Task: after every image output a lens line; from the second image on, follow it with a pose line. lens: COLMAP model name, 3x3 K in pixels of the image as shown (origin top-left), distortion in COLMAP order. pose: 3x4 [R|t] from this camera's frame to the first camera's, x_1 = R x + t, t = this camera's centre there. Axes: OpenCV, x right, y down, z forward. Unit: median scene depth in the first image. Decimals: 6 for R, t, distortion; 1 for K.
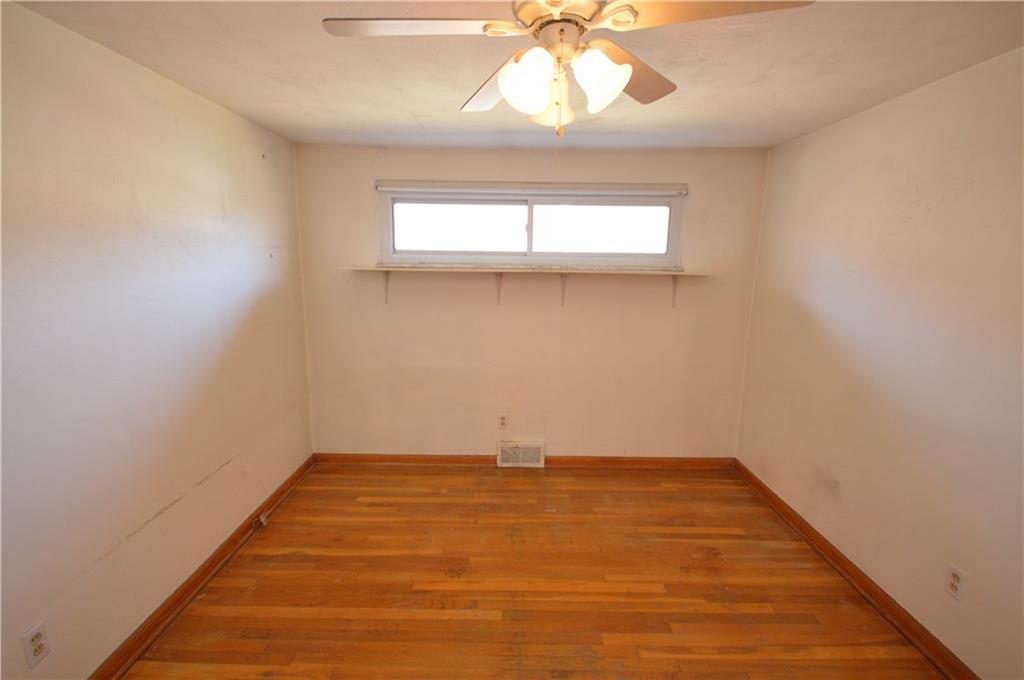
lens RADIAL K [[453.3, 0, 508.0], [0, 453.3, 342.5], [0, 0, 1]] dist [0.004665, -0.008381]
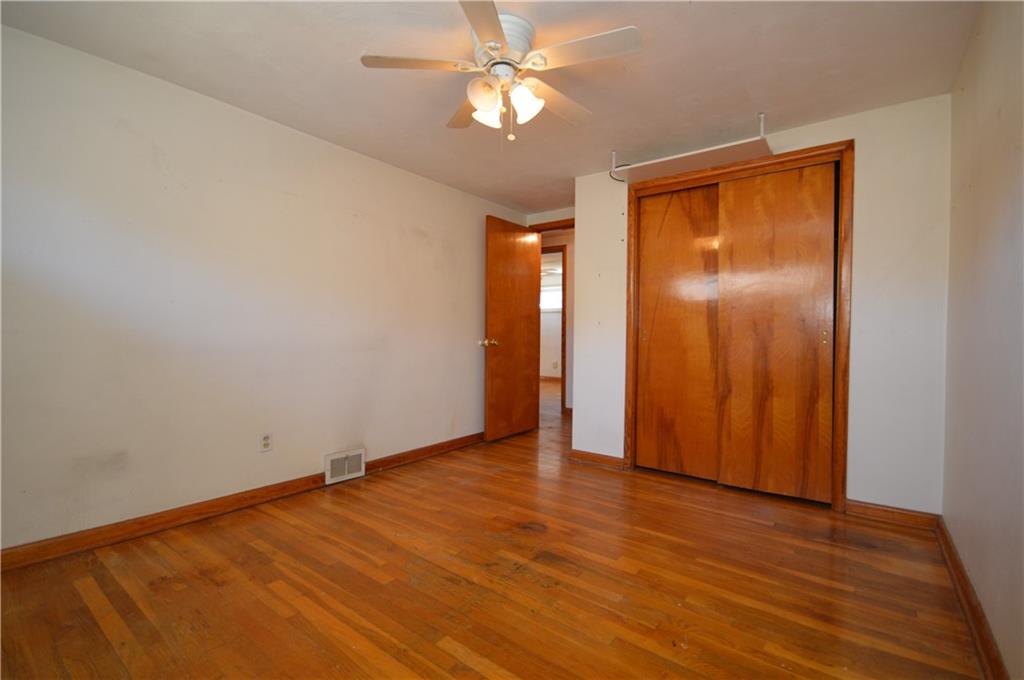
lens RADIAL K [[453.3, 0, 511.5], [0, 453.3, 338.3], [0, 0, 1]] dist [0.004665, -0.008381]
pose [[-0.797970, -0.022875, 0.602263, -0.402859], [0.091547, 0.983084, 0.158634, 0.005487], [-0.595704, 0.181720, -0.782377, 1.059729]]
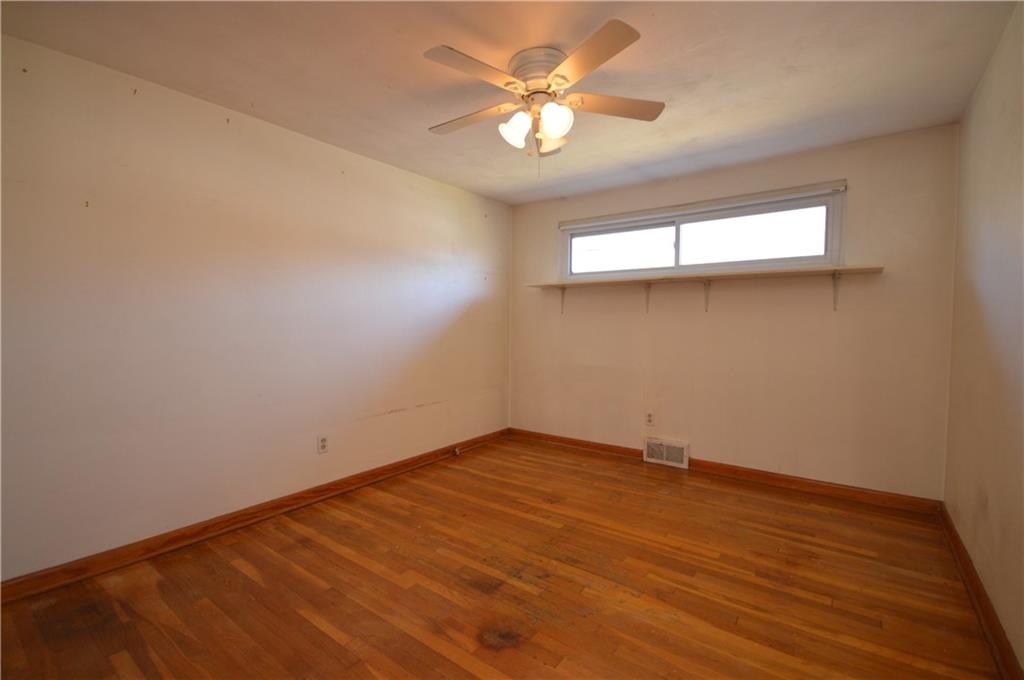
lens RADIAL K [[453.3, 0, 508.9], [0, 453.3, 340.5], [0, 0, 1]] dist [0.004665, -0.008381]
pose [[0.803574, 0.012777, -0.595068, 0.457279], [-0.101597, 0.988042, -0.115981, 0.186719], [0.586470, 0.153657, 0.795262, -0.127047]]
